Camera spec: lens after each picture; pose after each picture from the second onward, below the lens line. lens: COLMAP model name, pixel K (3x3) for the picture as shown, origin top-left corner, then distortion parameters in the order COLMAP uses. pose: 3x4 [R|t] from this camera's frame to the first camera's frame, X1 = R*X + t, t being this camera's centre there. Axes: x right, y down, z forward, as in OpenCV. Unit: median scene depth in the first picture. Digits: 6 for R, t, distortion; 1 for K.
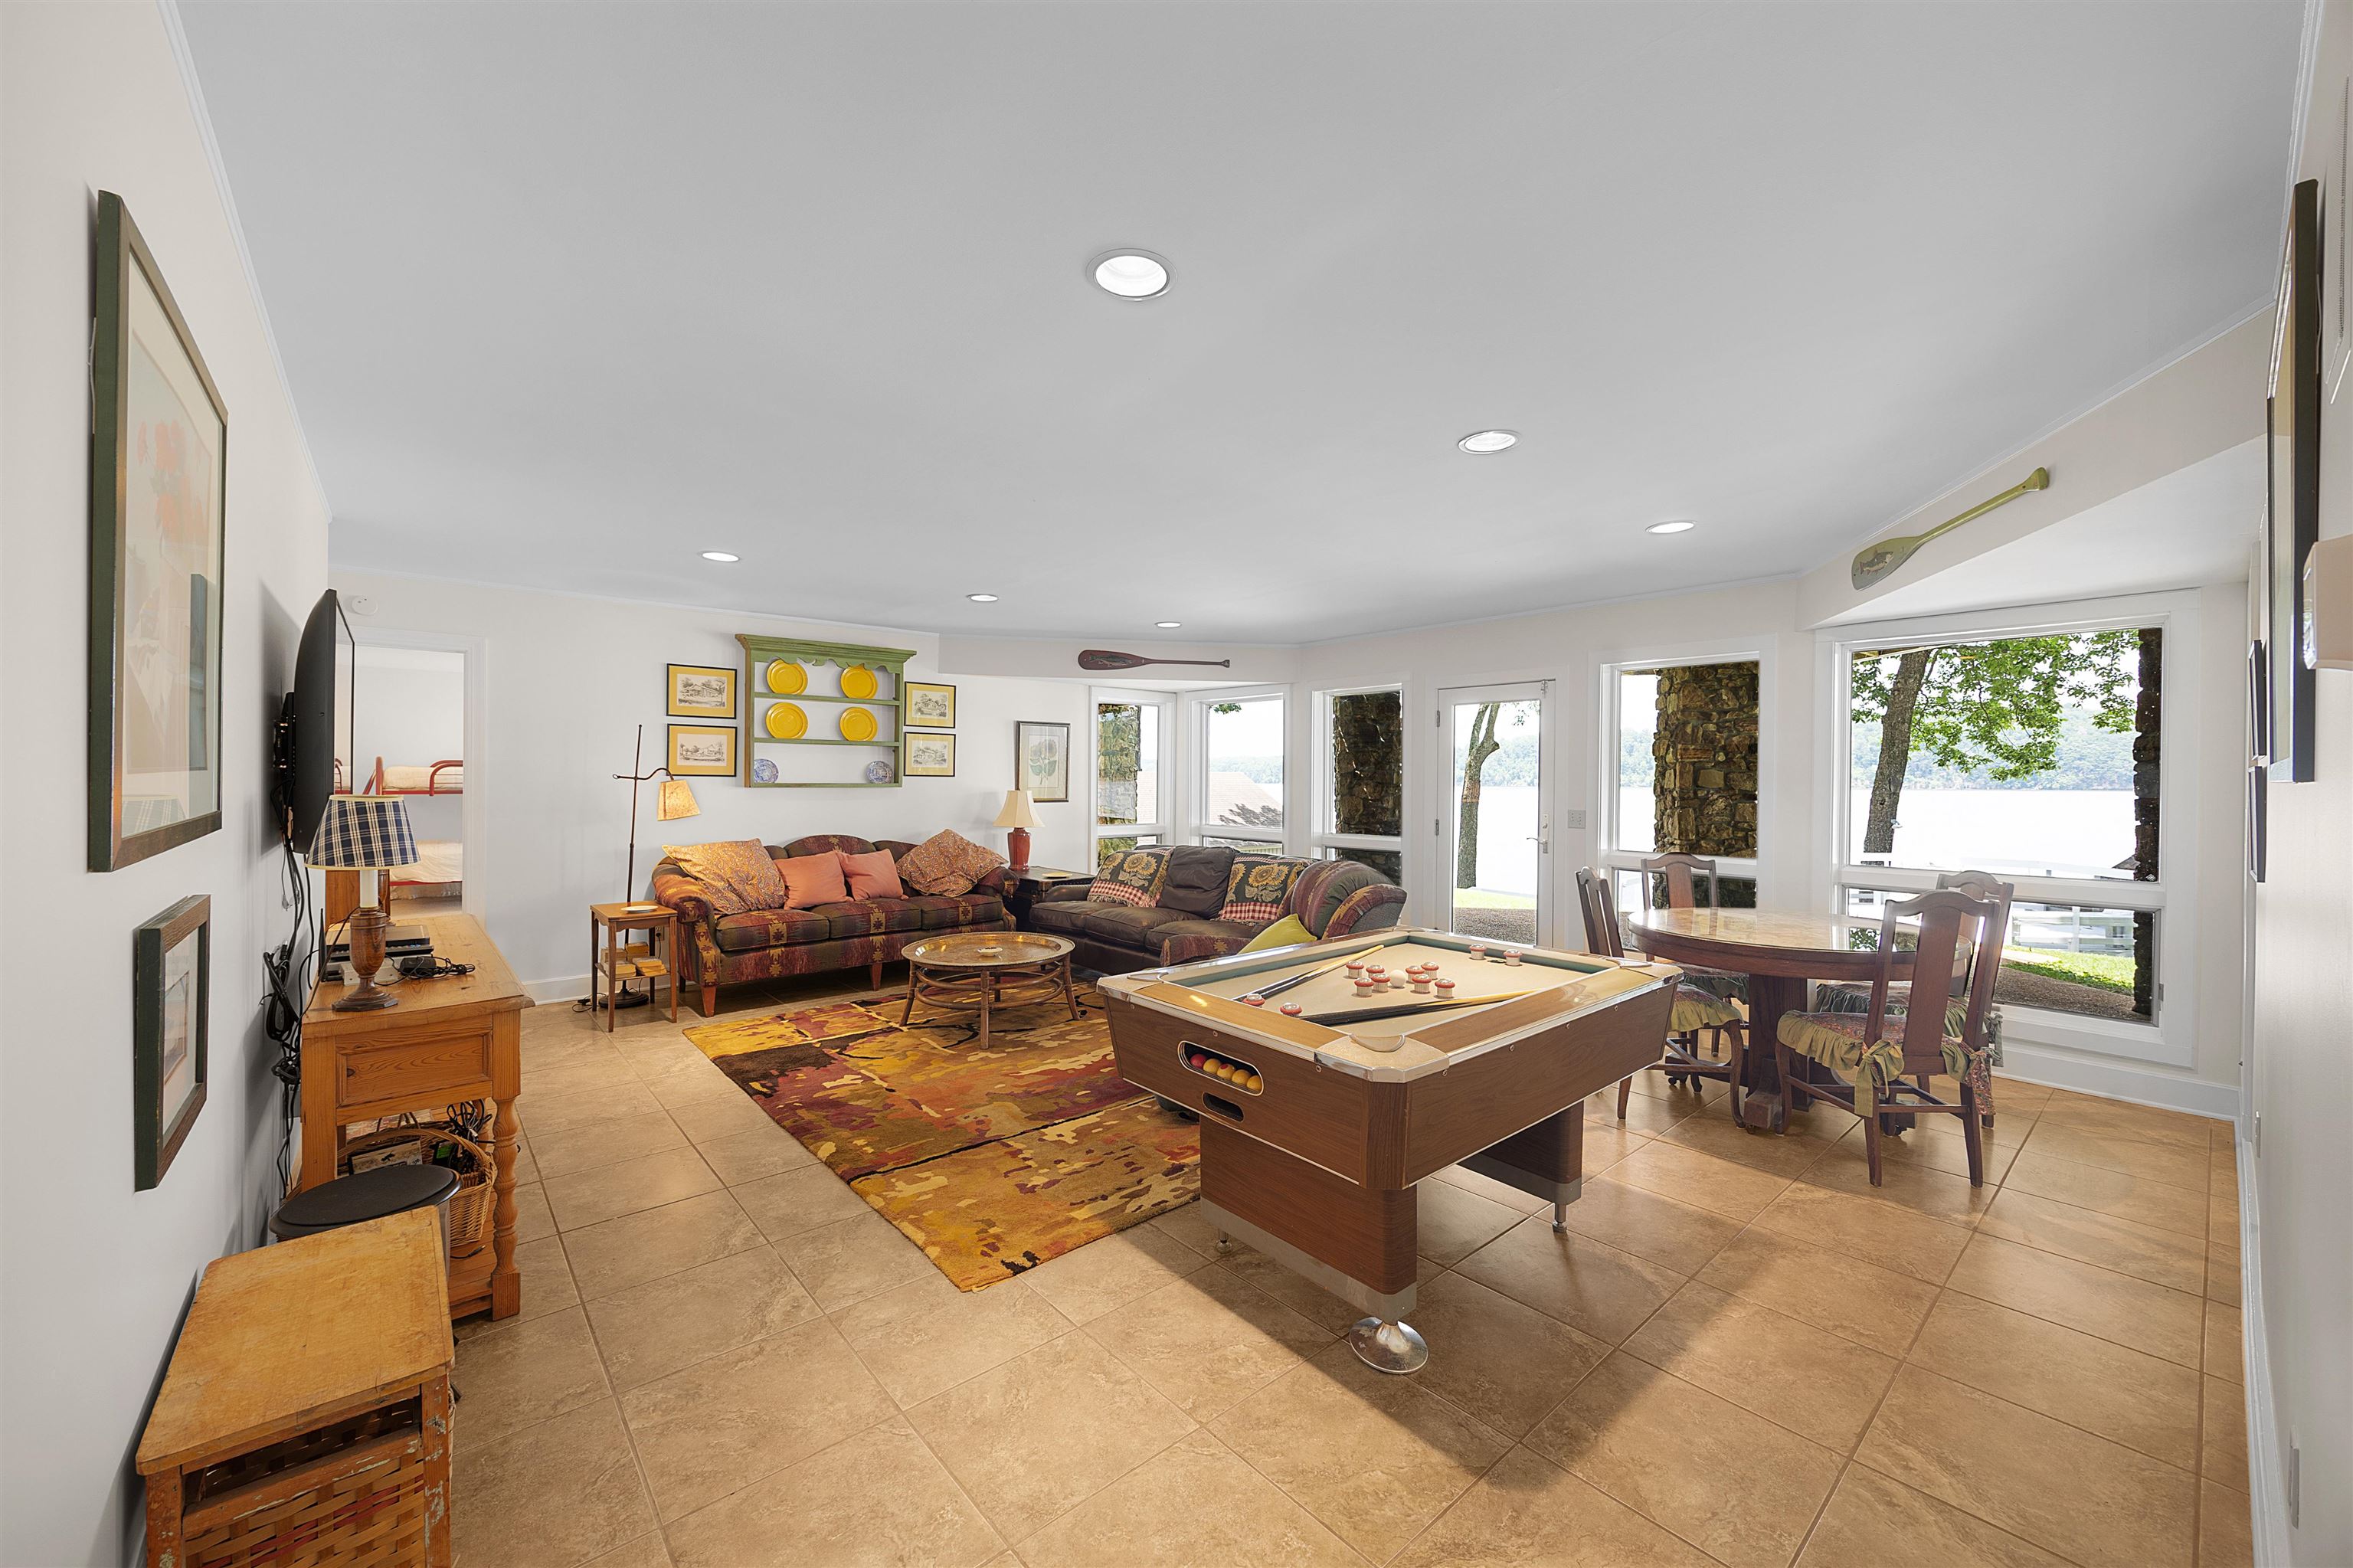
lens RADIAL K [[888.5, 0, 1169.6], [0, 888.5, 816.0], [0, 0, 1]] dist [-0.000927, 0.000050]
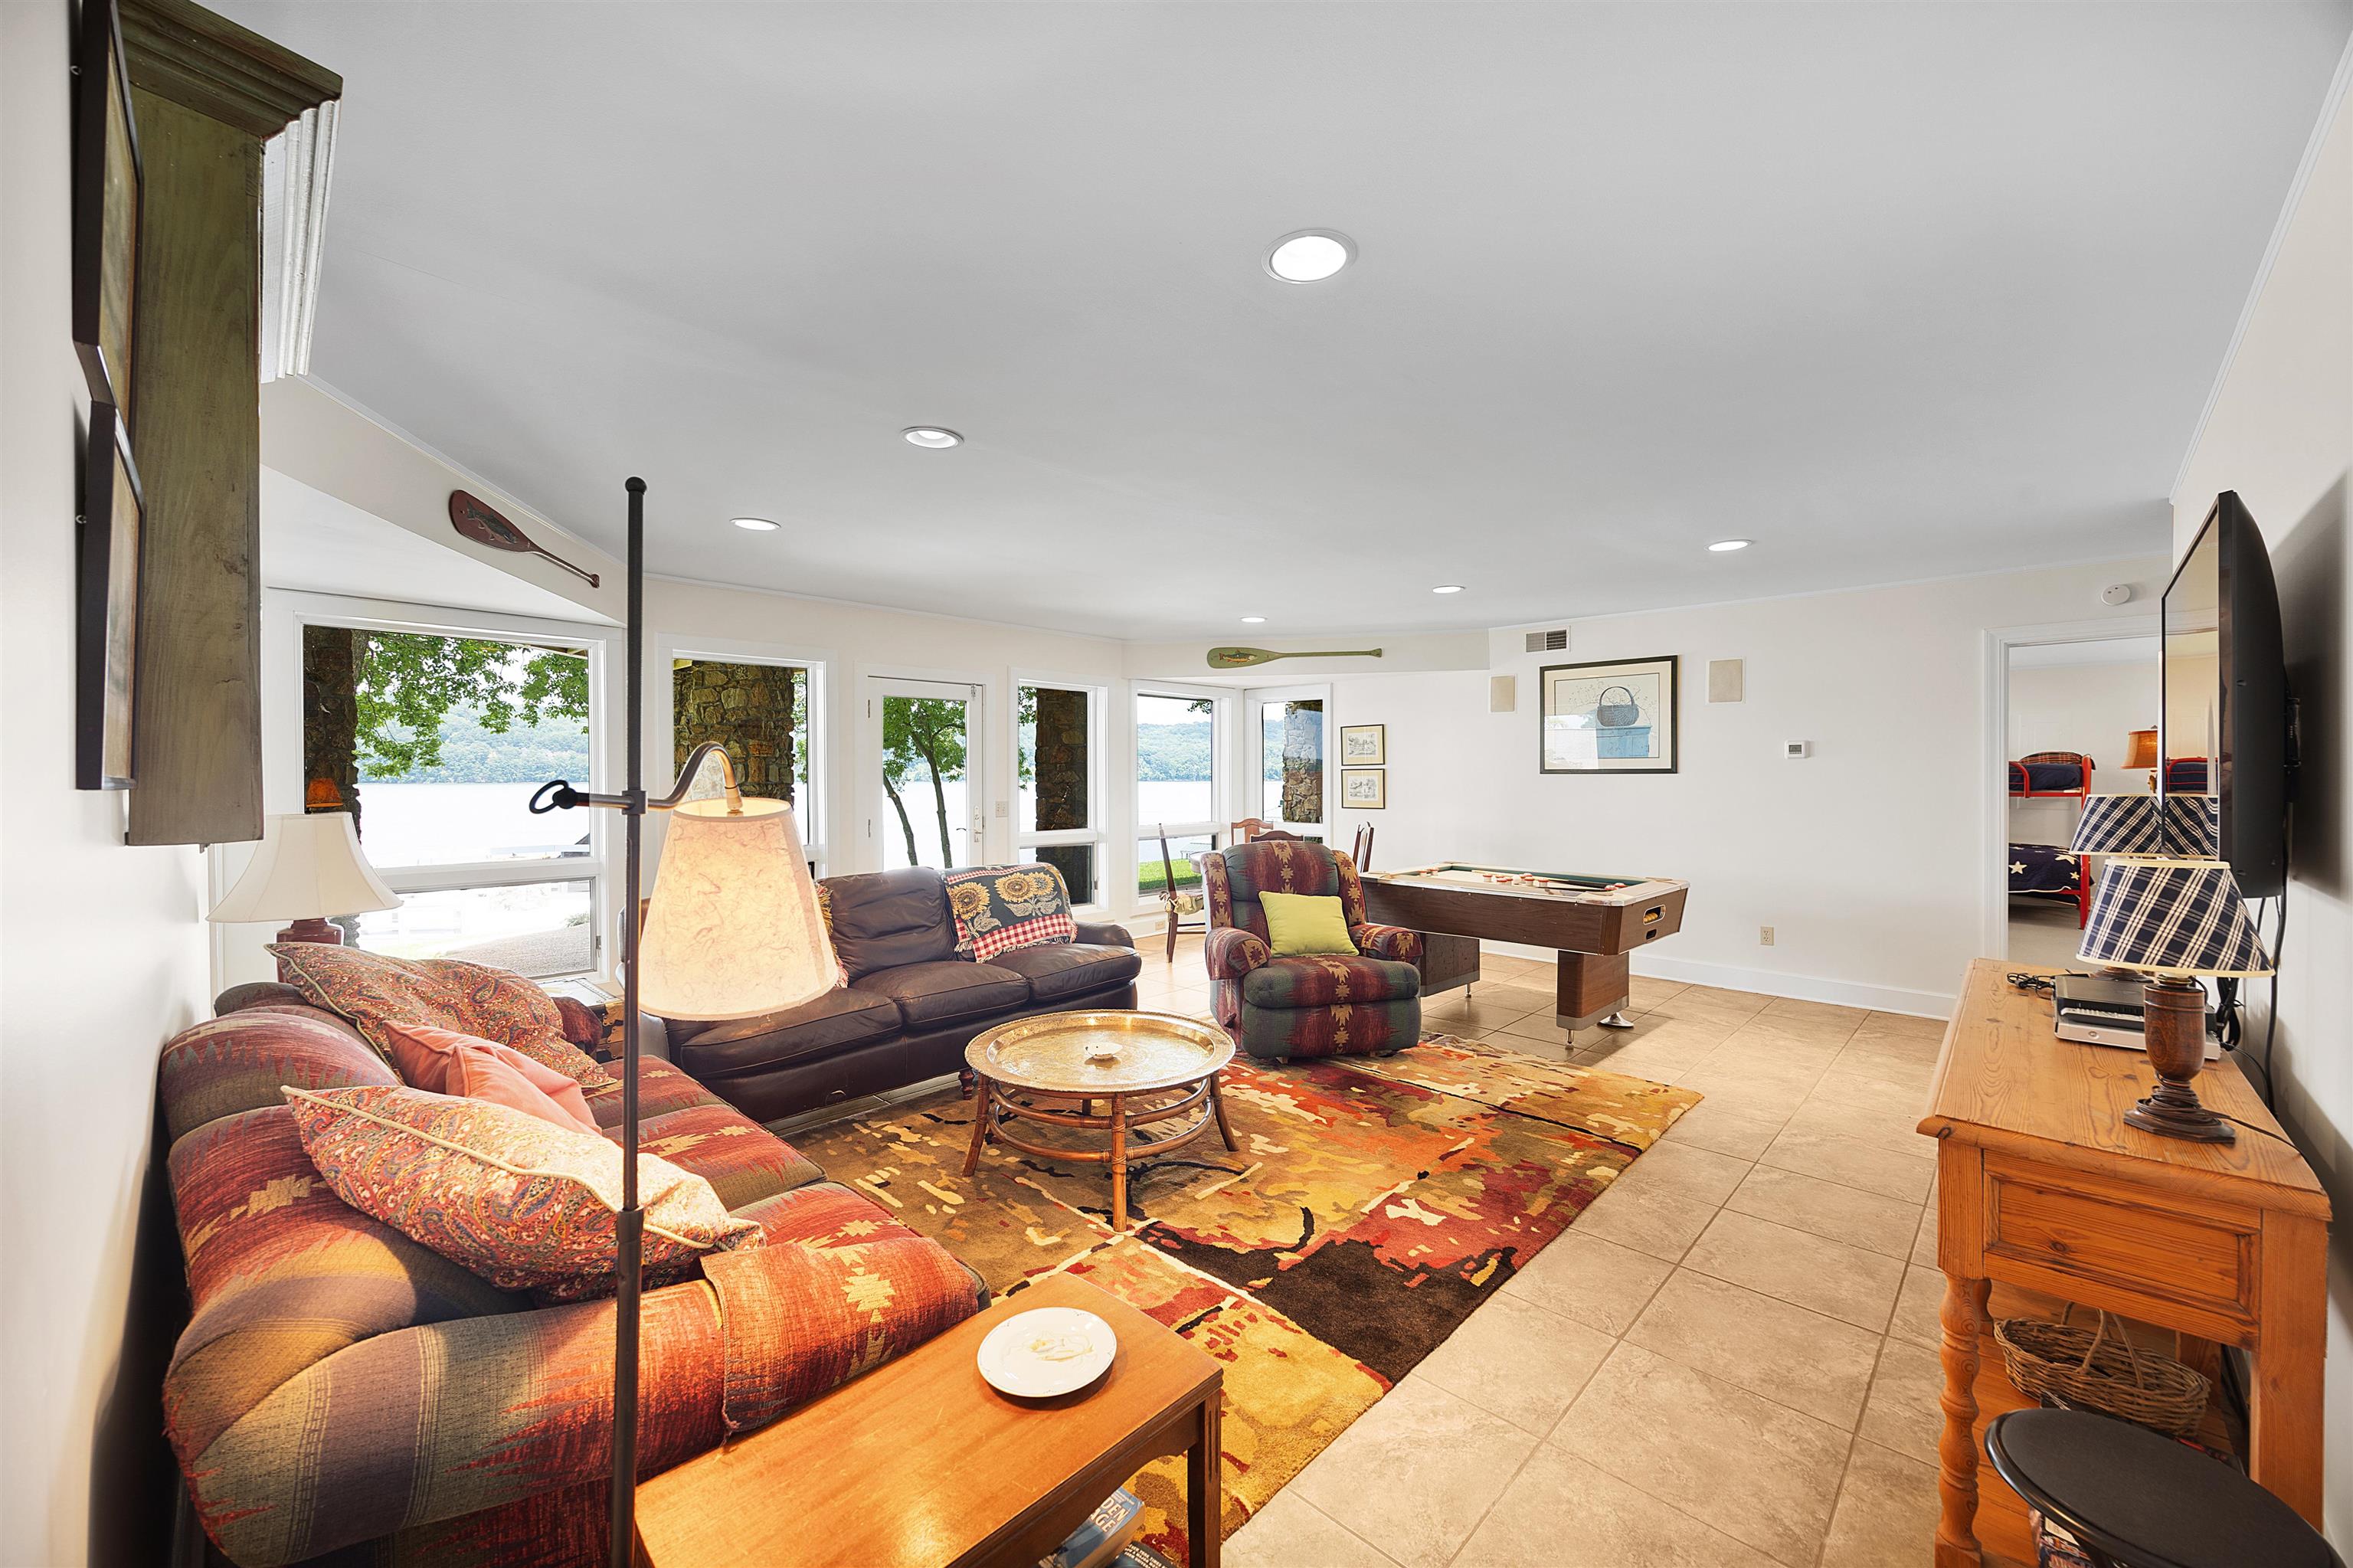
lens RADIAL K [[903.3, 0, 1186.2], [0, 903.3, 775.4], [0, 0, 1]] dist [0.002306, -0.000045]
pose [[-0.089743, -0.008378, 0.995930, -1.066419], [0.047347, 0.998798, 0.012669, -0.062190], [-0.994839, 0.048291, -0.089238, 1.238771]]
